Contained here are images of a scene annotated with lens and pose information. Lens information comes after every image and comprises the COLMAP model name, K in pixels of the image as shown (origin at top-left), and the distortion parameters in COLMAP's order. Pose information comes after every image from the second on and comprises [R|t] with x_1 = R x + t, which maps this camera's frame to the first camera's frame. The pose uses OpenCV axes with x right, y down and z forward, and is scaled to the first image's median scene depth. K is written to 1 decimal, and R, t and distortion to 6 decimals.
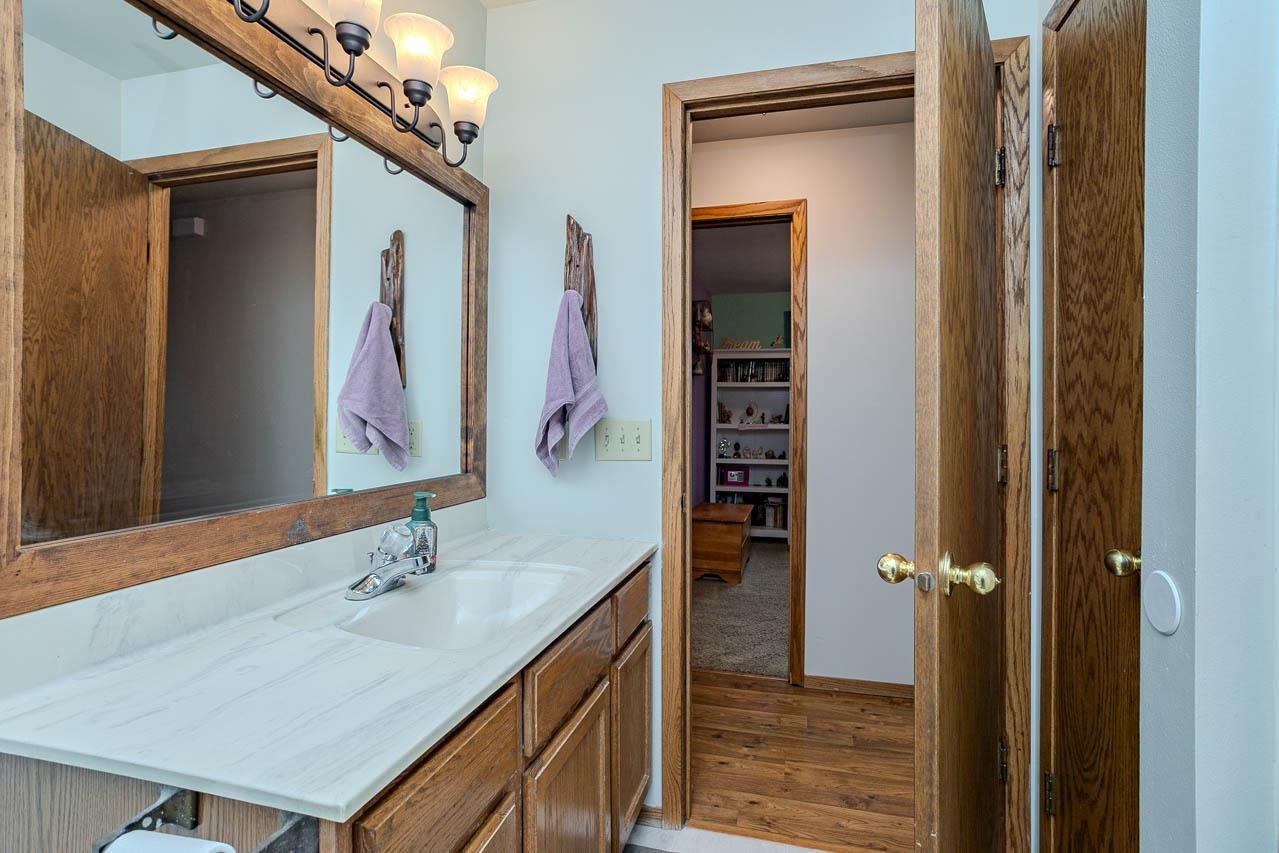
lens RADIAL K [[616.1, 0, 646.9], [0, 616.1, 423.5], [0, 0, 1]] dist [-0.035775, 0.010472]
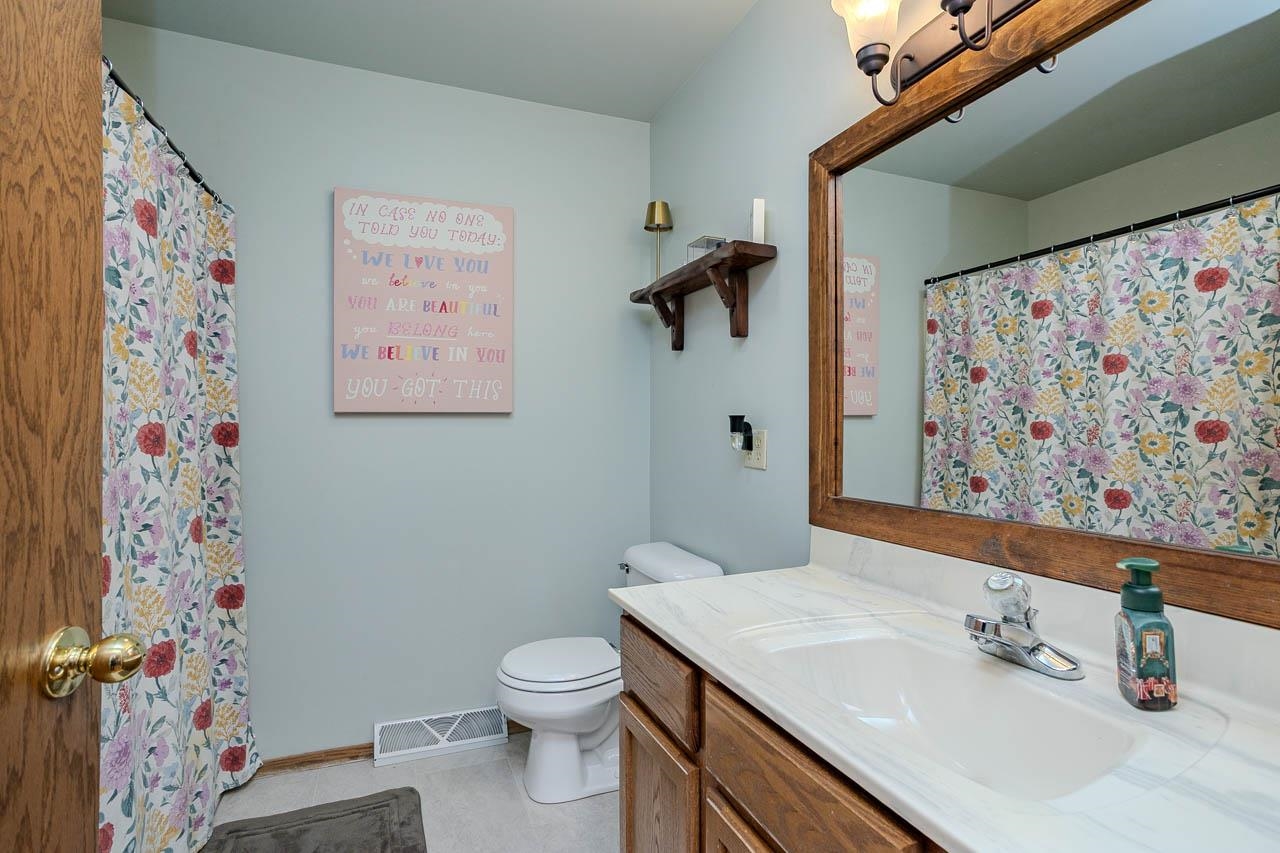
lens RADIAL K [[616.6, 0, 648.8], [0, 616.6, 423.3], [0, 0, 1]] dist [-0.035775, 0.010472]
pose [[-0.792603, -0.007072, -0.609697, 0.503419], [-0.006045, 0.999975, -0.003740, -0.011038], [0.609708, 0.000722, -0.792626, 1.771512]]
